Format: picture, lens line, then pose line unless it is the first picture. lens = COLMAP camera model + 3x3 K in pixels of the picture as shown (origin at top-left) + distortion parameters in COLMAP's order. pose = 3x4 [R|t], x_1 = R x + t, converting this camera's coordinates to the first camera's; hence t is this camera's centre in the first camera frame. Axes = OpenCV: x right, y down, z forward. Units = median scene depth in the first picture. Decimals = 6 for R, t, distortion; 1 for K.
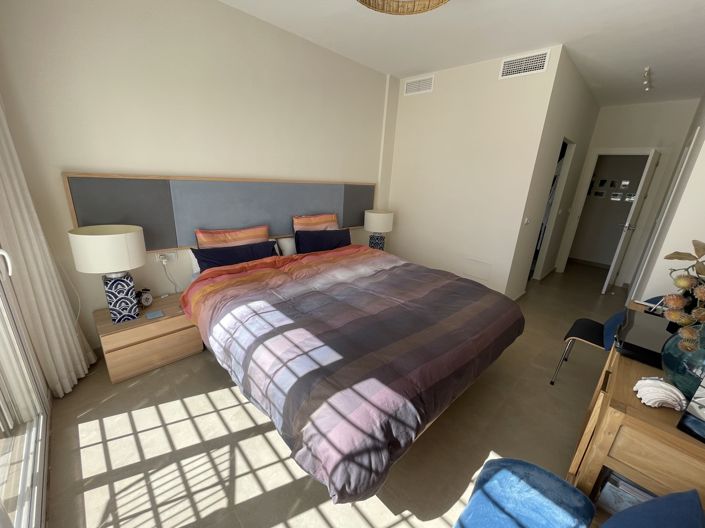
lens RADIAL K [[283.9, 0, 352.5], [0, 283.9, 264.0], [0, 0, 1]] dist [-0.002570, -0.000719]
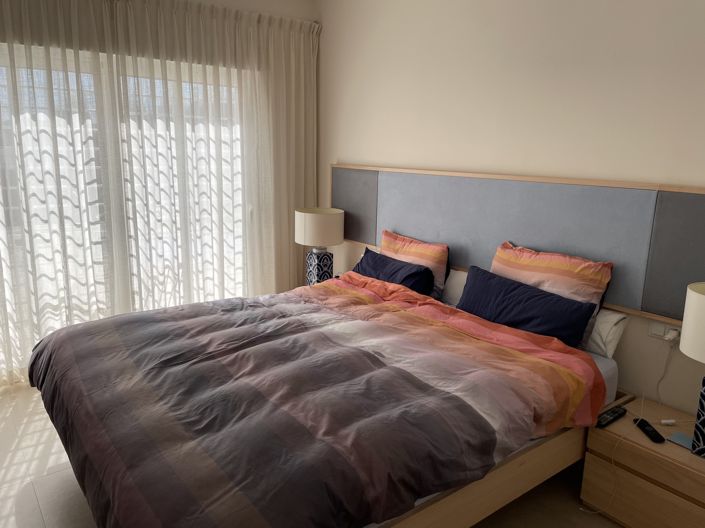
lens RADIAL K [[539.7, 0, 352.5], [0, 539.7, 264.0], [0, 0, 1]] dist [-0.000265, -0.003147]
pose [[-0.160567, 0.139024, -0.977185, 0.783065], [-0.324816, 0.927443, 0.185320, -0.221877], [0.932048, 0.347162, -0.103759, 0.843288]]
